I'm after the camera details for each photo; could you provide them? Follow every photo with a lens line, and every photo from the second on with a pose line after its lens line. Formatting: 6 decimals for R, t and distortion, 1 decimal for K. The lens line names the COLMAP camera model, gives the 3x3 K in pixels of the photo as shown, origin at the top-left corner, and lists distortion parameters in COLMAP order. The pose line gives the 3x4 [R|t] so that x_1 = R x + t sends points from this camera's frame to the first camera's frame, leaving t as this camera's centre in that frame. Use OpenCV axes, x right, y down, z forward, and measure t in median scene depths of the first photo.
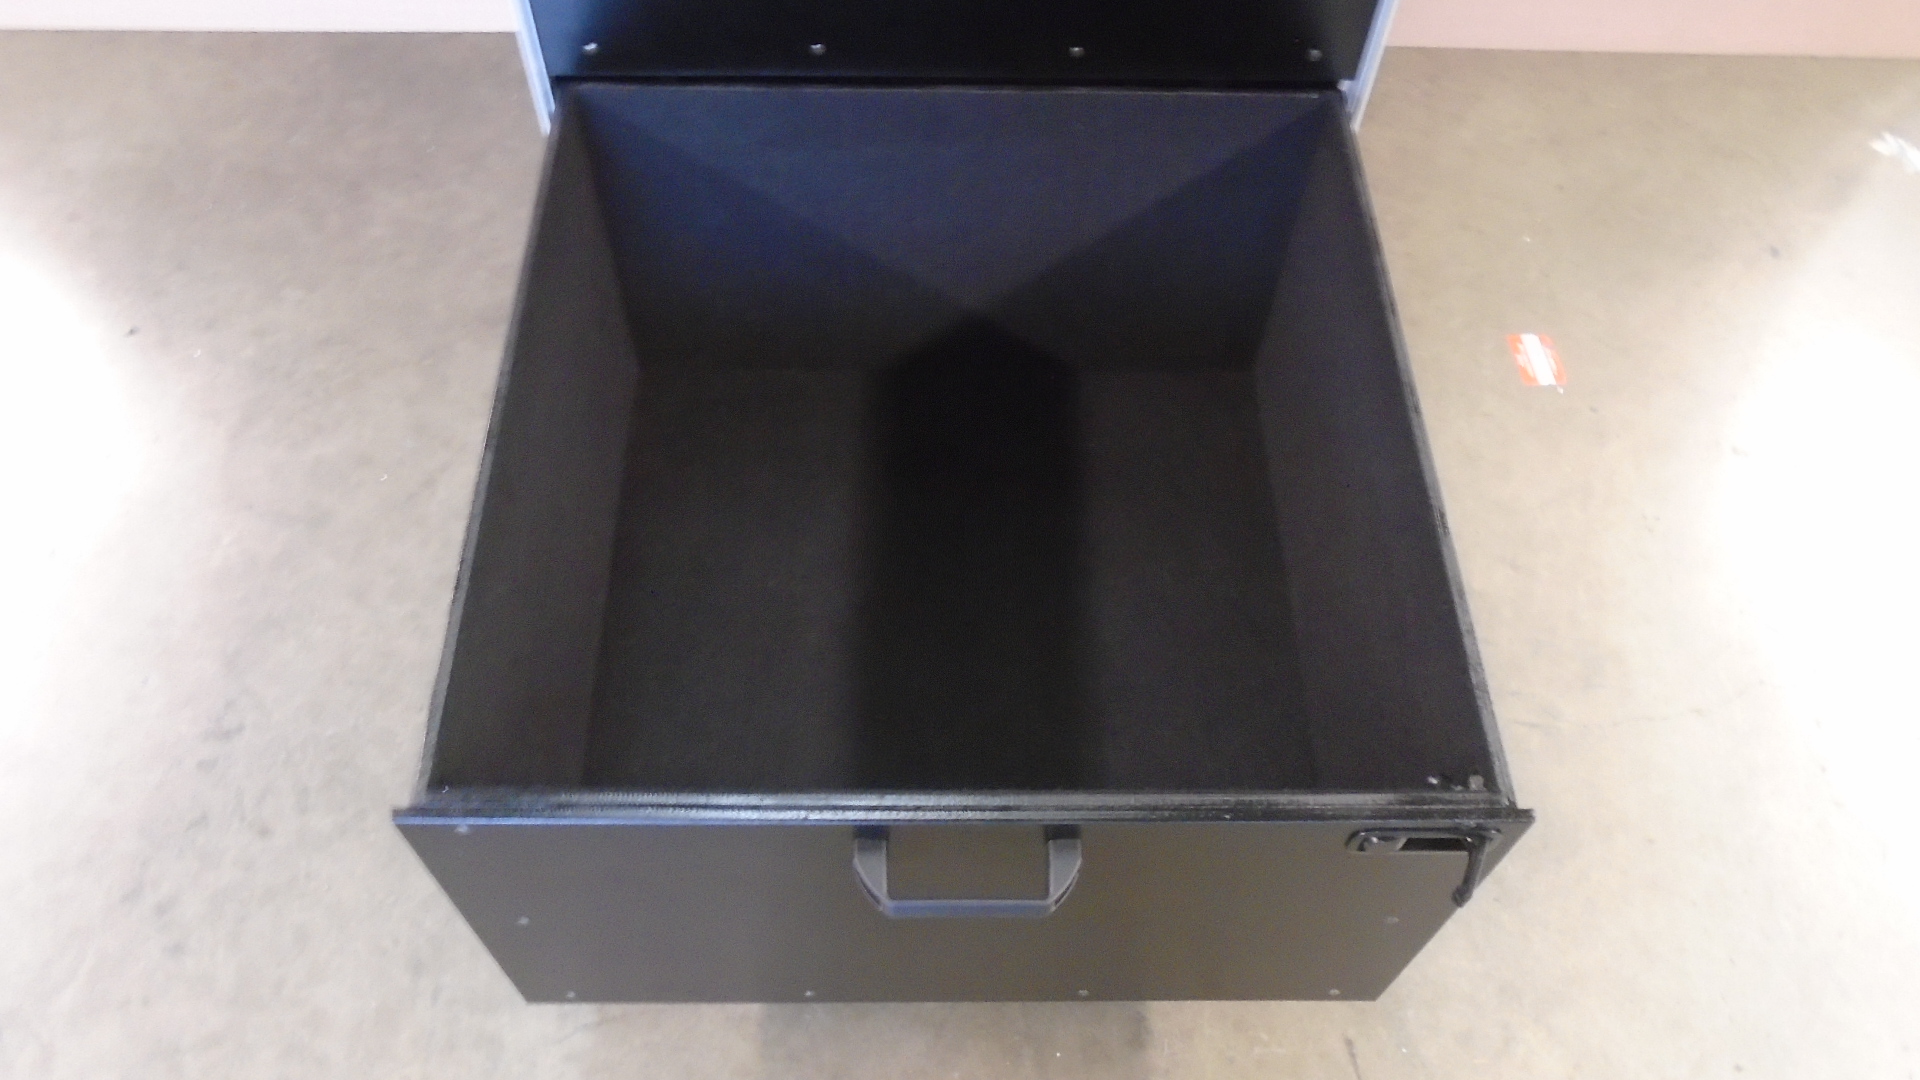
lens RADIAL K [[1454.2, 0, 946.3], [0, 1454.2, 527.6], [0, 0, 1]] dist [-0.009288, 0.003314]
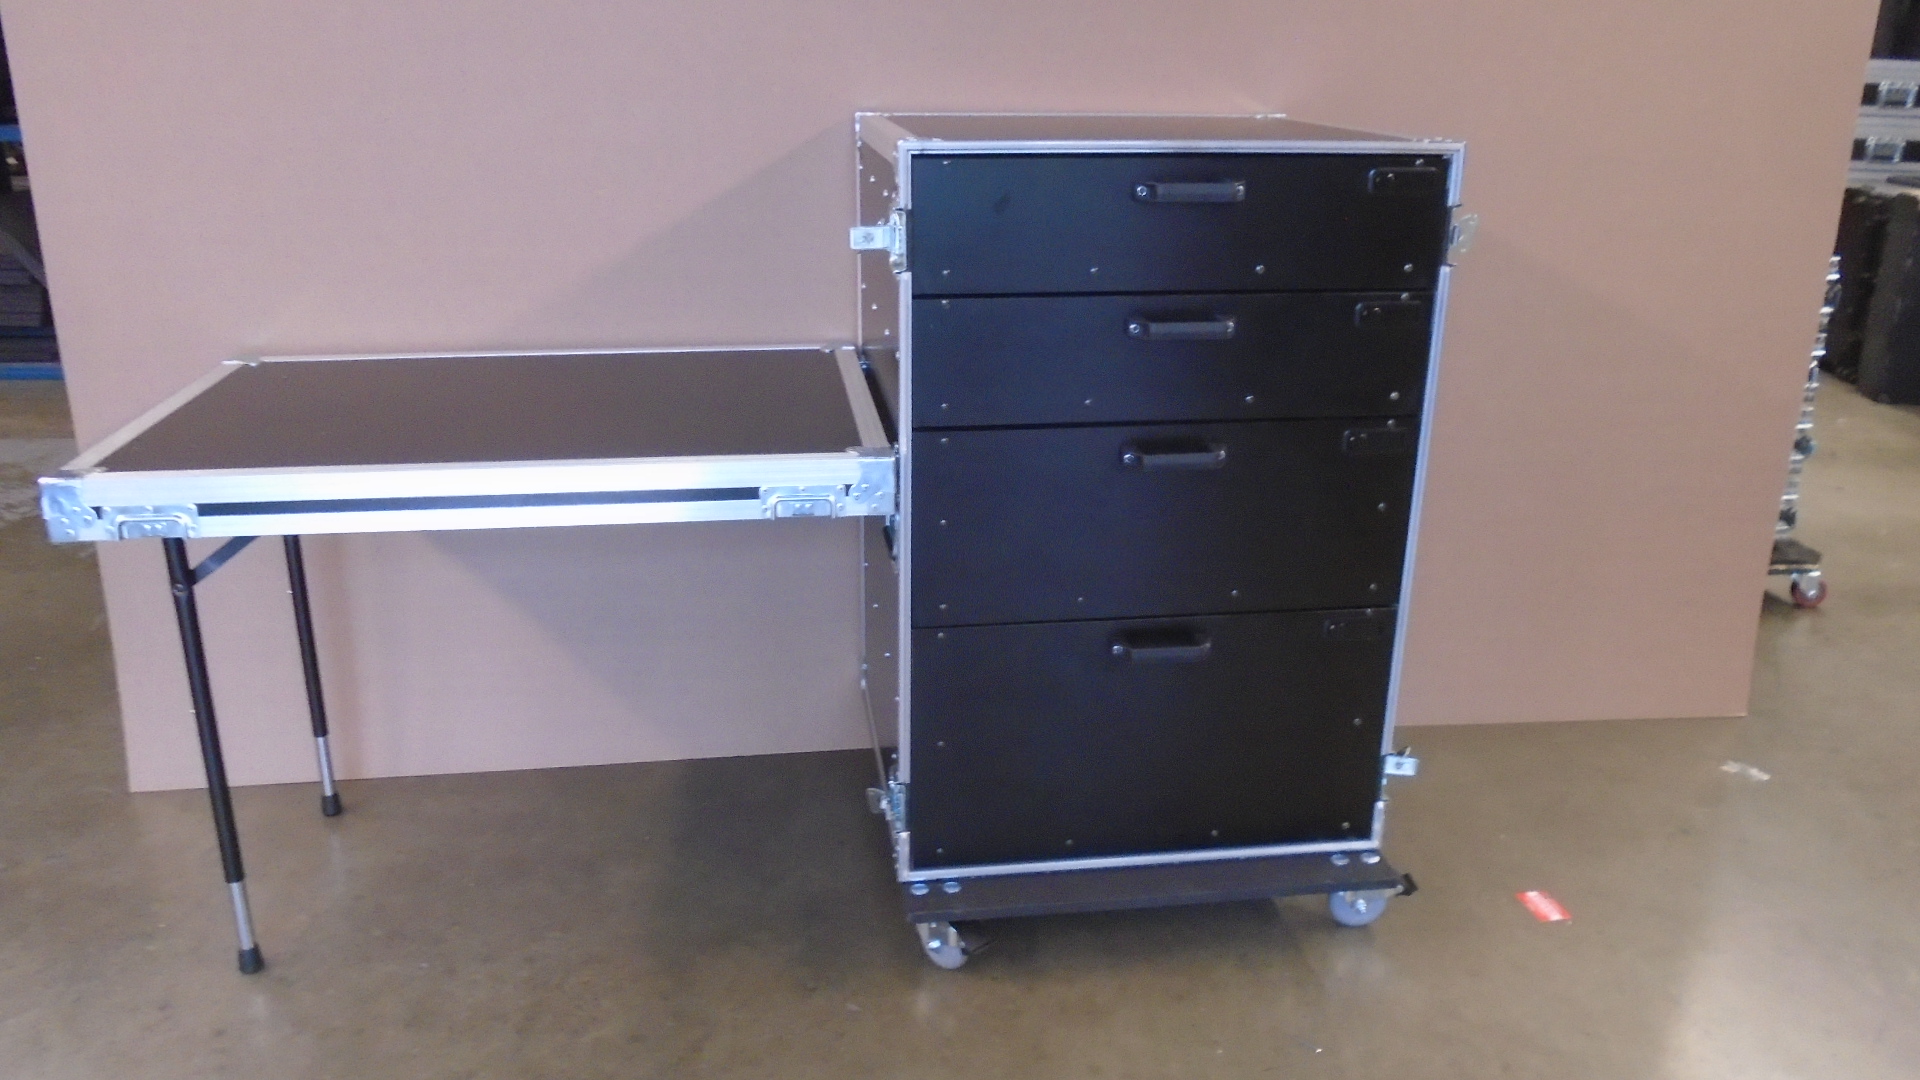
lens RADIAL K [[1454.2, 0, 965.4], [0, 1454.2, 564.4], [0, 0, 1]] dist [-0.009288, 0.003314]
pose [[0.992277, -0.054023, 0.111656, -0.227504], [0.108755, 0.811809, -0.573706, 0.322255], [-0.059650, 0.581419, 0.811415, -0.184105]]
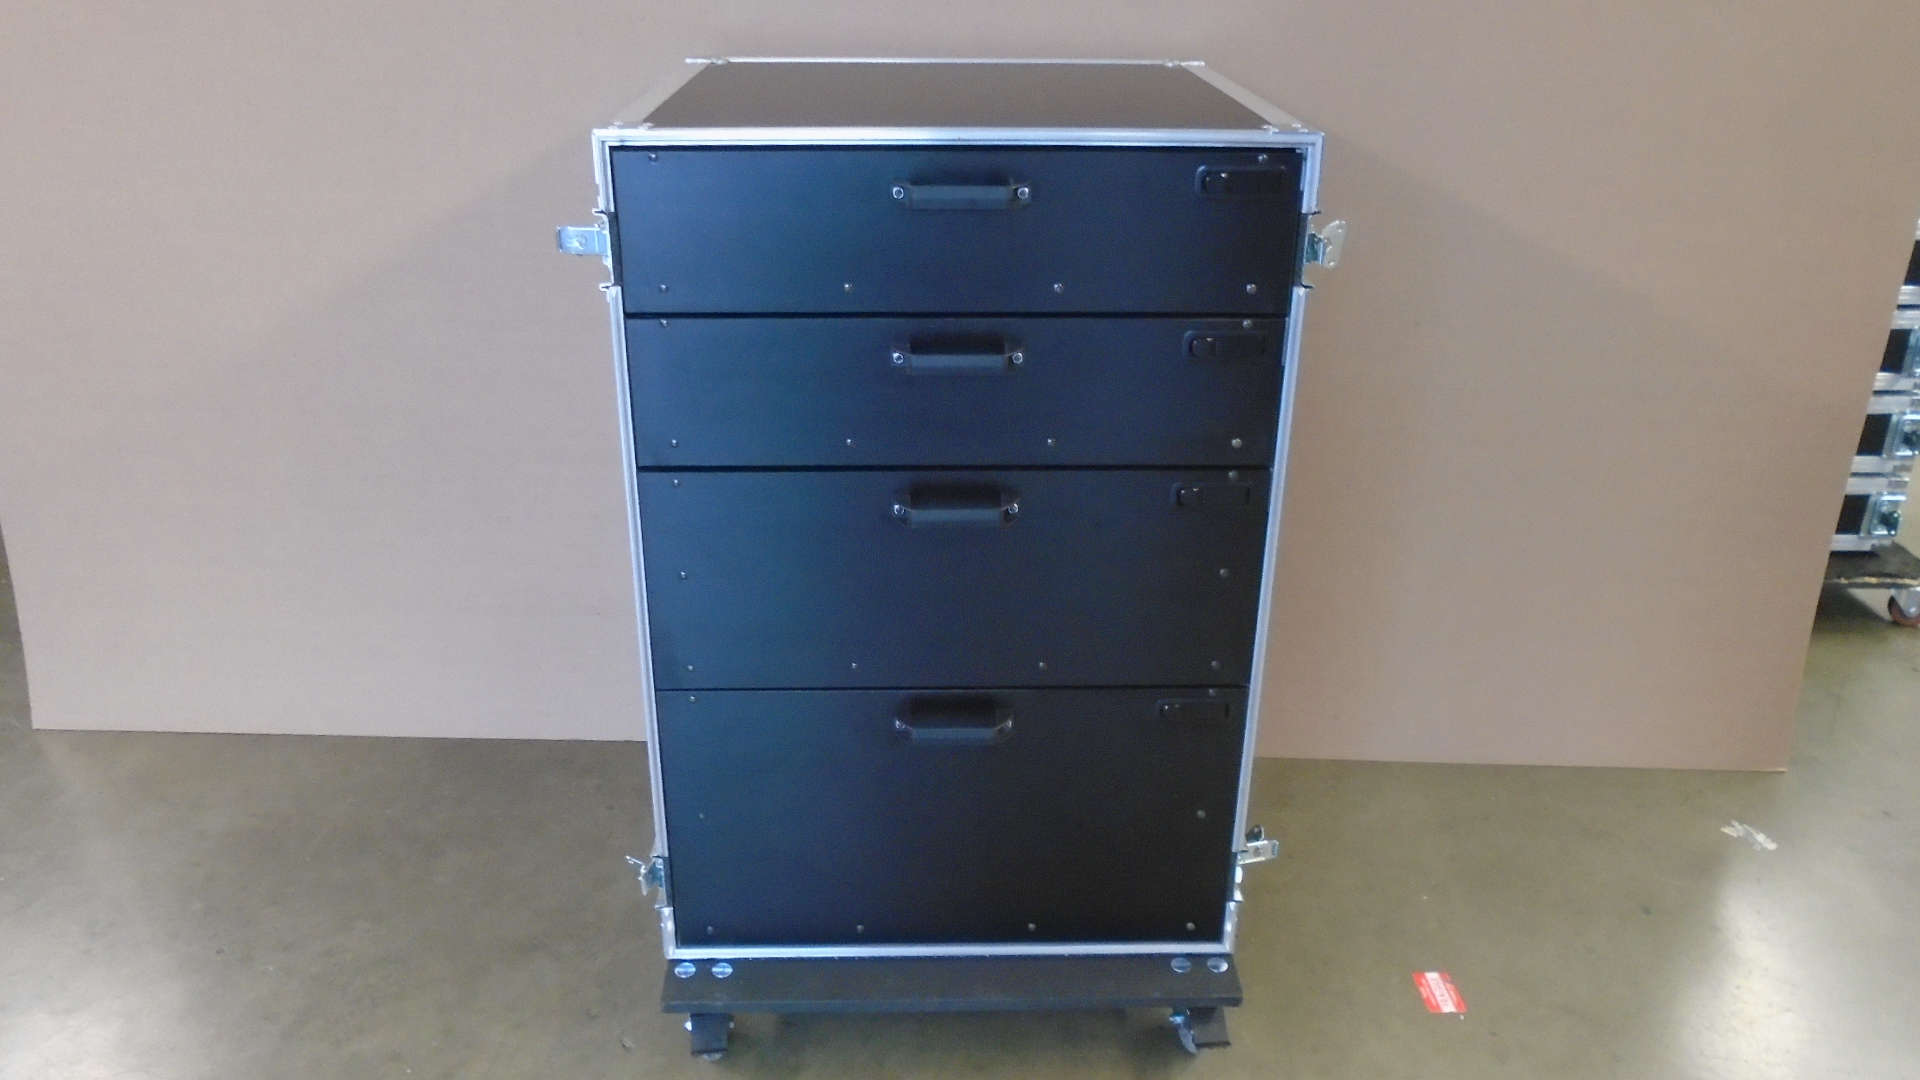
lens RADIAL K [[1454.2, 0, 955.7], [0, 1454.2, 539.4], [0, 0, 1]] dist [-0.009288, 0.003314]
pose [[0.999525, -0.000928, -0.030792, 0.067901], [-0.015289, 0.852810, -0.521998, 0.180165], [0.026744, 0.522221, 0.852391, -0.154484]]
